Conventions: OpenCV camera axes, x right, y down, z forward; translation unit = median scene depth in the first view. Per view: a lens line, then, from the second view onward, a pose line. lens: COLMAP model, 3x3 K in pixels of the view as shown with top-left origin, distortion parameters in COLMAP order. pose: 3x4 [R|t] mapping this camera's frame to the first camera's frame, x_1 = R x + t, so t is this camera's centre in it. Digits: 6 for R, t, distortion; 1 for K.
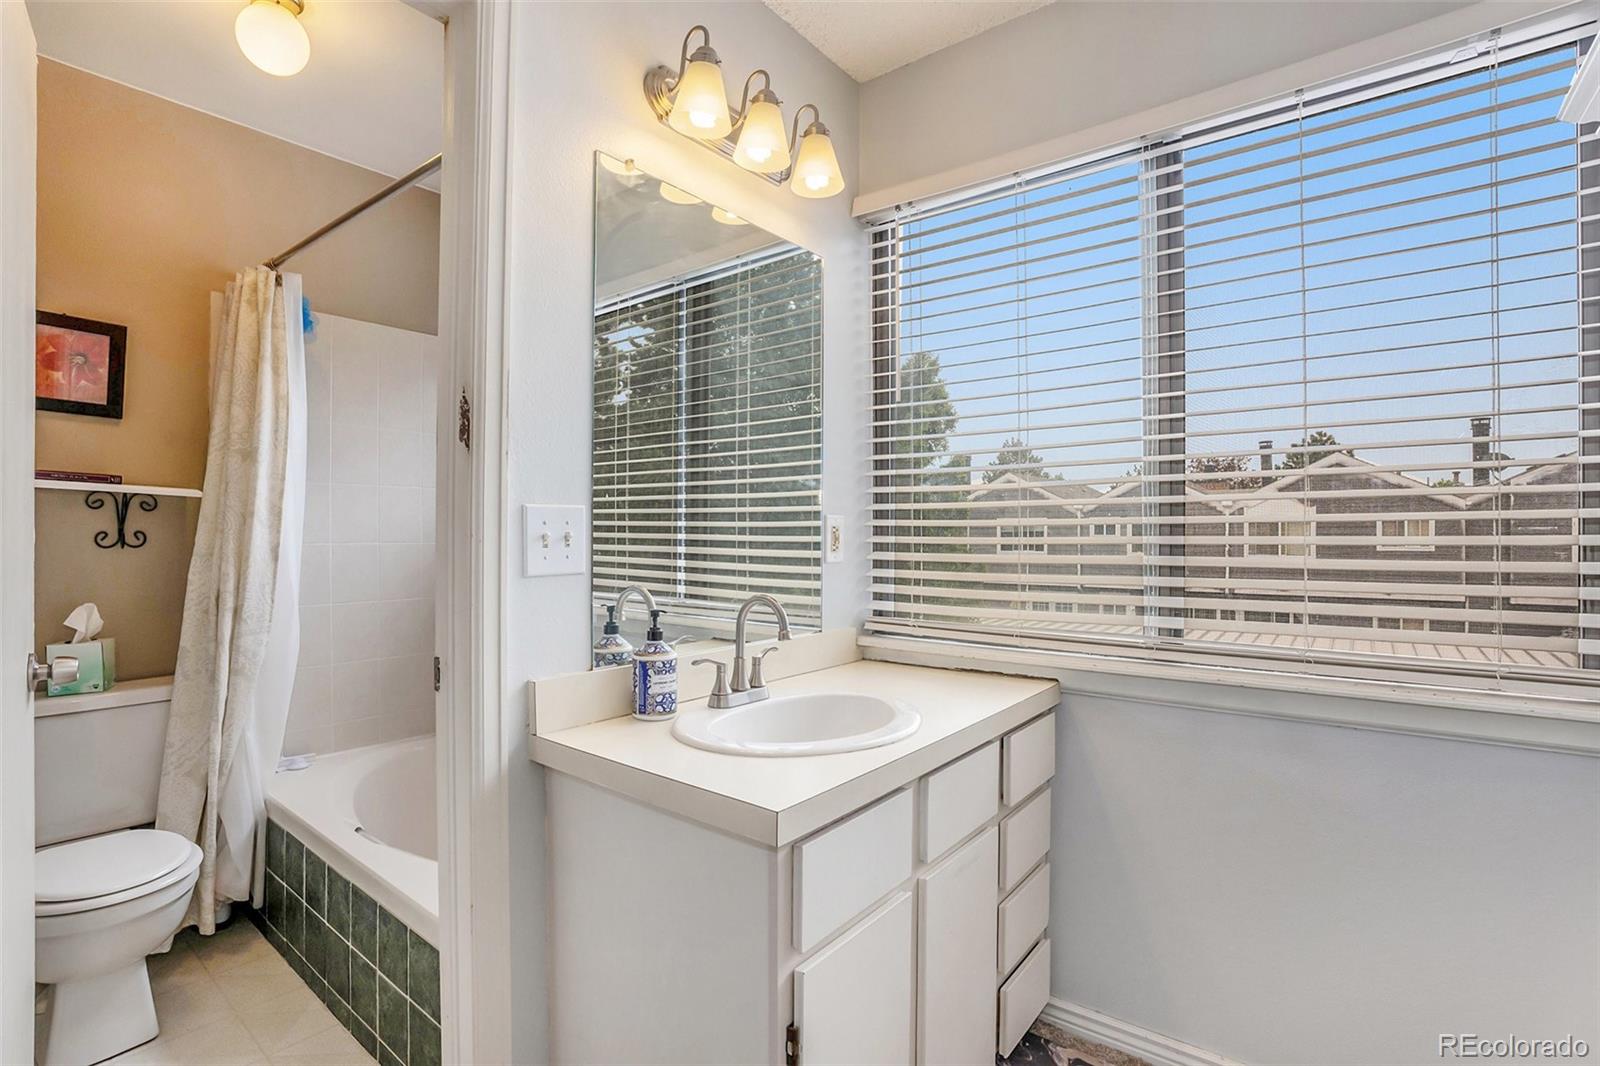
lens RADIAL K [[740.7, 0, 793.7], [0, 740.7, 529.4], [0, 0, 1]] dist [-0.036719, 0.015919]
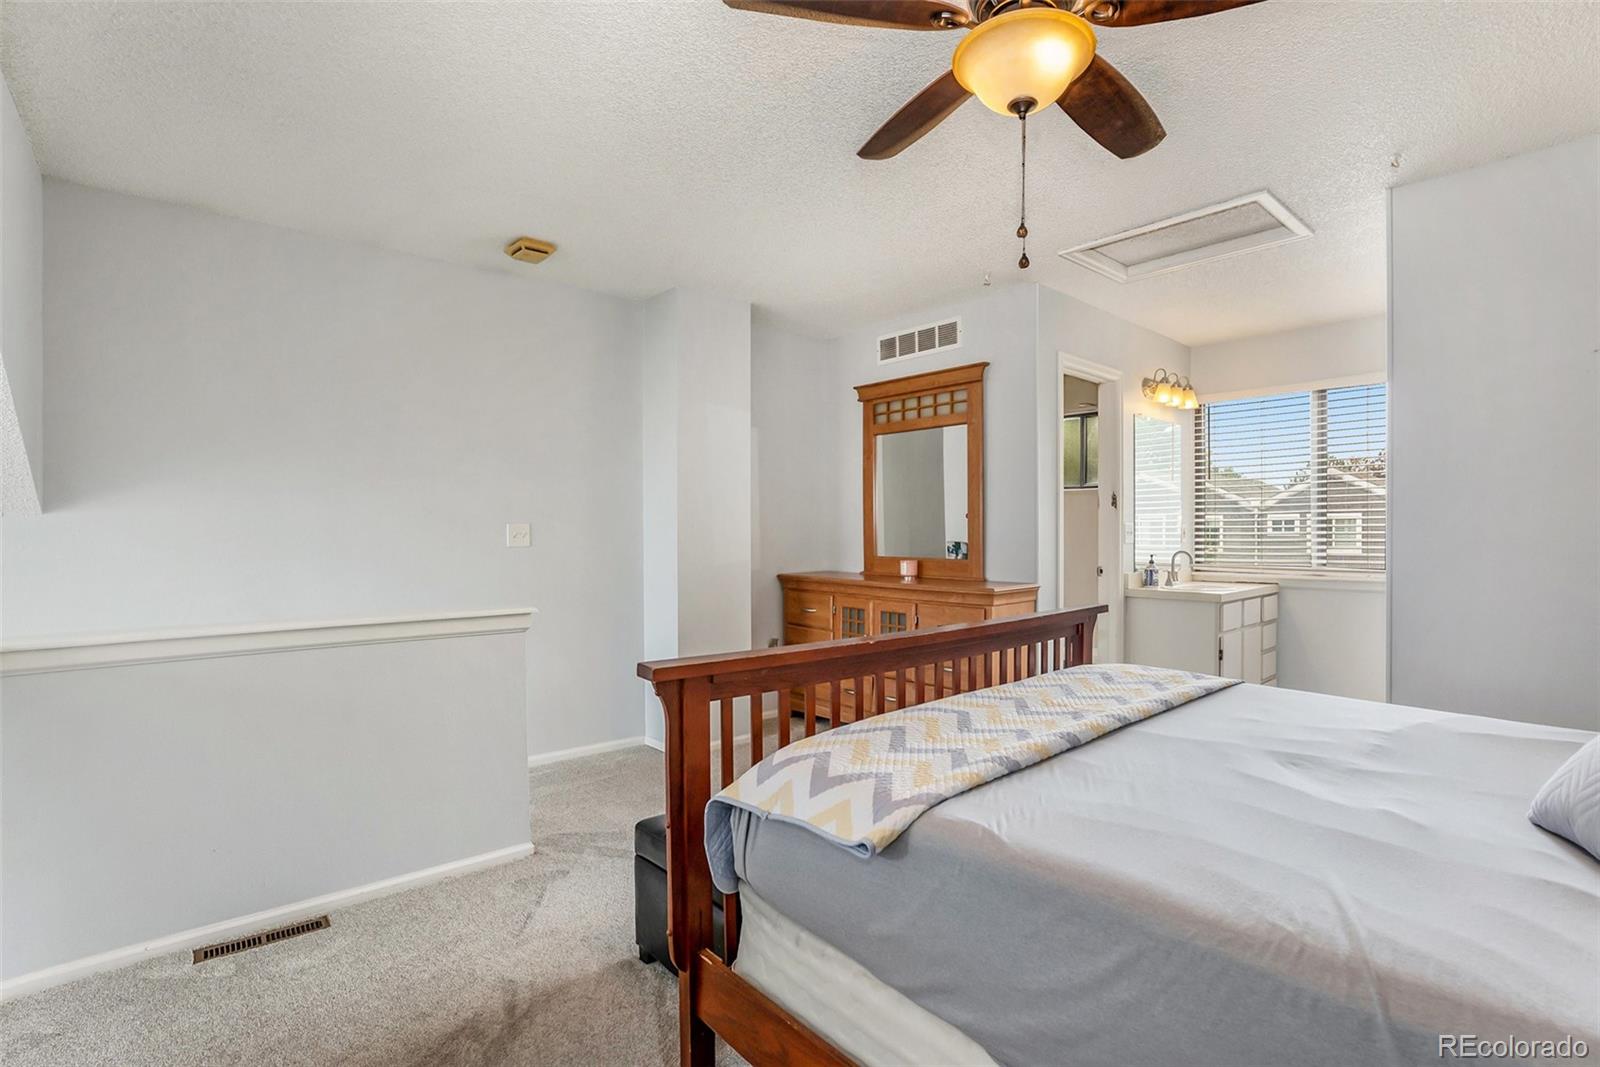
lens RADIAL K [[740.7, 0, 807.6], [0, 740.7, 538.7], [0, 0, 1]] dist [-0.036719, 0.015919]
pose [[0.984925, -0.008683, -0.172764, -0.959554], [0.011174, 0.999847, 0.013450, -0.020780], [0.172621, -0.015177, 0.984871, -2.124525]]
